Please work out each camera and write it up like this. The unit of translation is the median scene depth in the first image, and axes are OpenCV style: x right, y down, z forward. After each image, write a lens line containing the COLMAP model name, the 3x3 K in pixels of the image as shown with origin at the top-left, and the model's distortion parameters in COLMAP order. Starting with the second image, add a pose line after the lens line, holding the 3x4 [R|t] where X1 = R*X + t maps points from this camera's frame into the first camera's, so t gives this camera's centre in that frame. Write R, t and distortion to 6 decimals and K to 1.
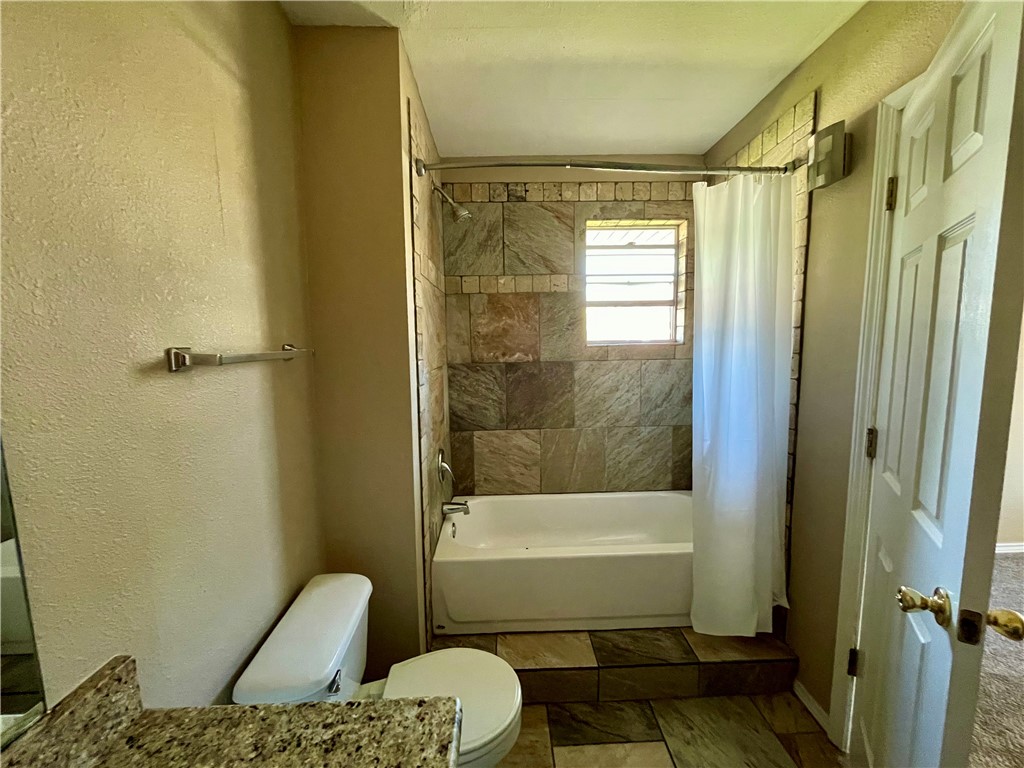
lens RADIAL K [[410.1, 0, 514.1], [0, 410.1, 385.4], [0, 0, 1]] dist [-0.007850, -0.000075]
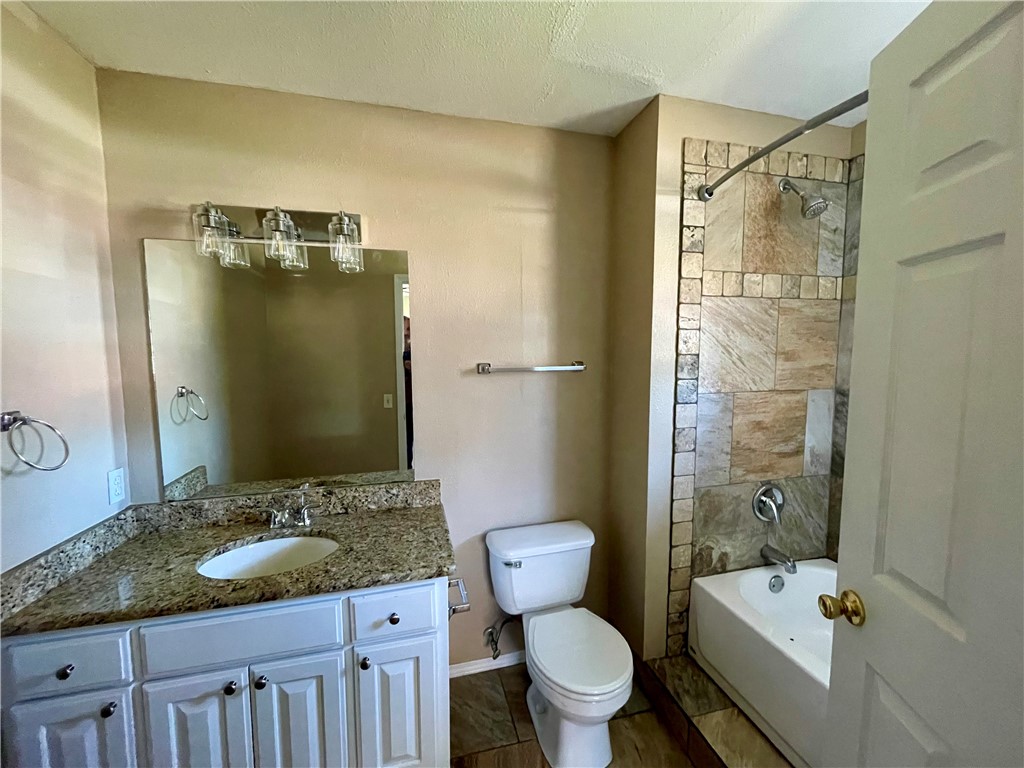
lens RADIAL K [[410.1, 0, 516.8], [0, 410.1, 385.4], [0, 0, 1]] dist [-0.007850, -0.000075]
pose [[0.221248, 0.090523, -0.971007, 1.542095], [-0.105672, 0.992045, 0.068406, -0.161090], [0.969476, 0.087474, 0.229053, 0.760647]]
